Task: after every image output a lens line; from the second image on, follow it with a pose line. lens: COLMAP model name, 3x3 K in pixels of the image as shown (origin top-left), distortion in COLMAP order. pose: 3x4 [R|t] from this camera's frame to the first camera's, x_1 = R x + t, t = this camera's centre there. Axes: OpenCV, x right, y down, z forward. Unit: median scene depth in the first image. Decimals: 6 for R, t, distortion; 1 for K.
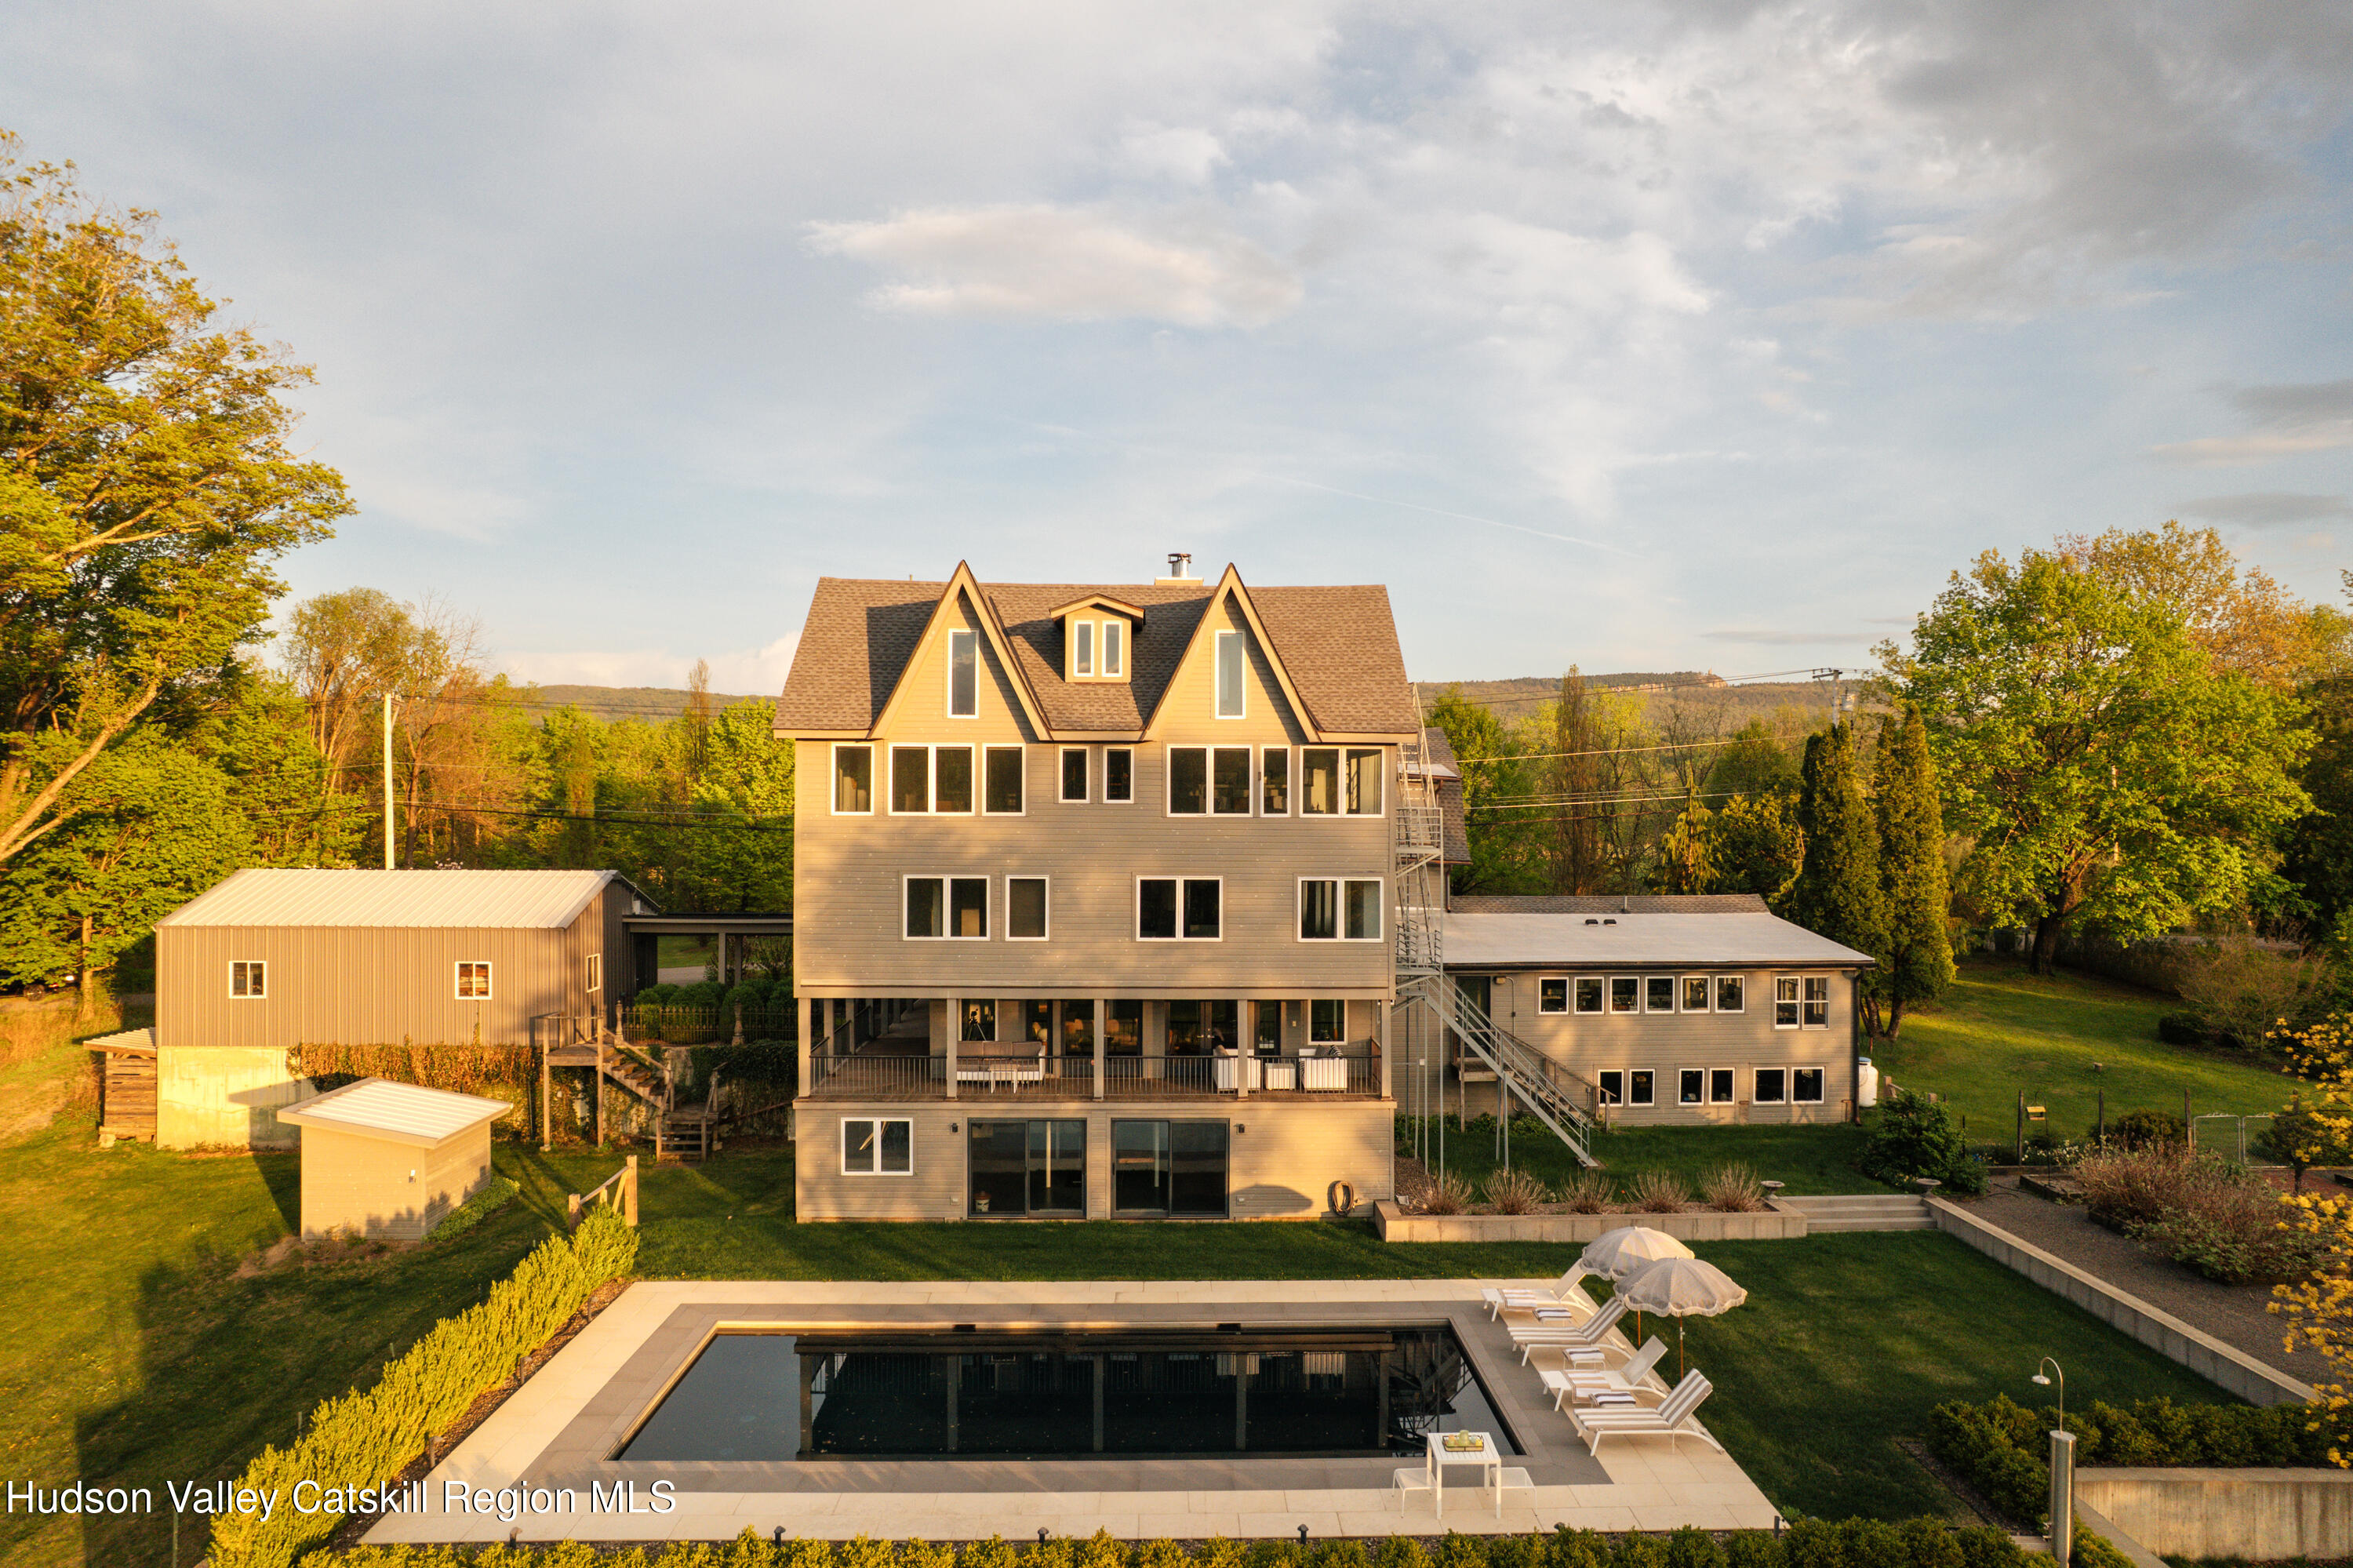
lens RADIAL K [[1542.7, 0, 1195.3], [0, 1542.7, 785.4], [0, 0, 1]] dist [-0.083036, 0.084899]
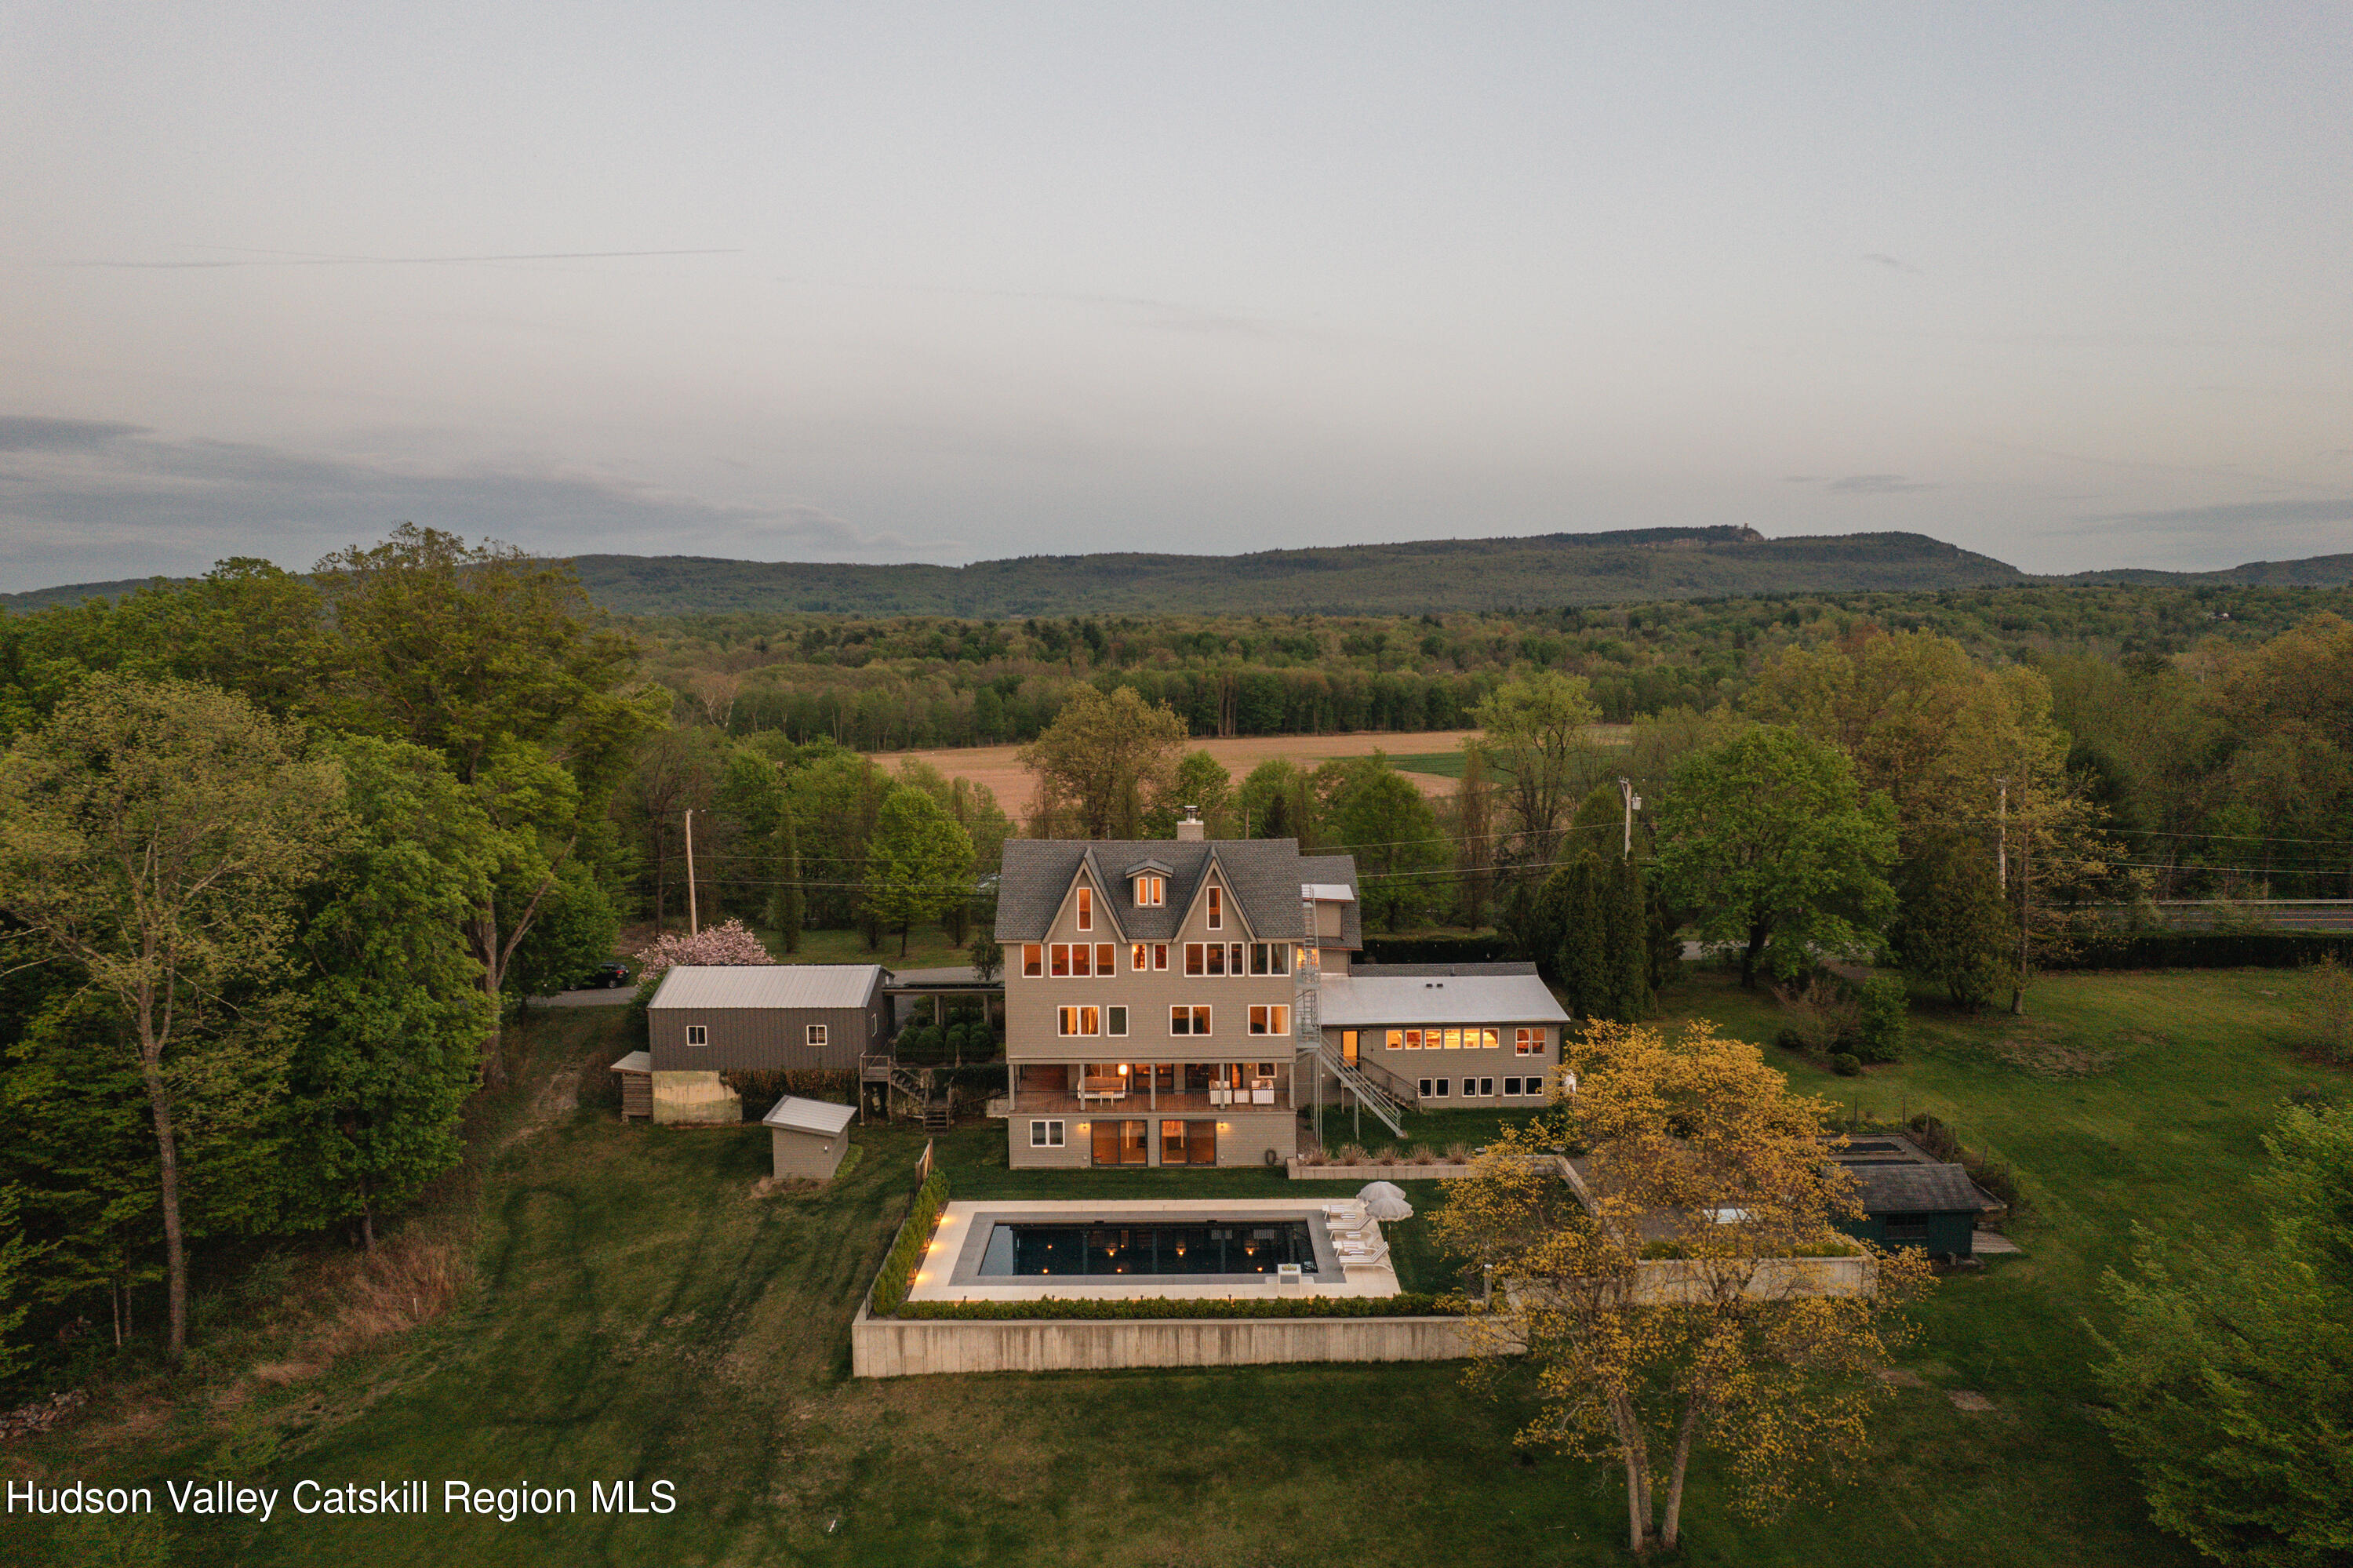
lens RADIAL K [[1542.7, 0, 1195.3], [0, 1542.7, 785.4], [0, 0, 1]] dist [-0.083036, 0.084899]
pose [[0.999713, -0.008860, -0.022268, 0.044285], [0.010902, 0.995579, 0.093297, -0.427733], [0.021342, -0.093513, 0.995389, -1.029208]]
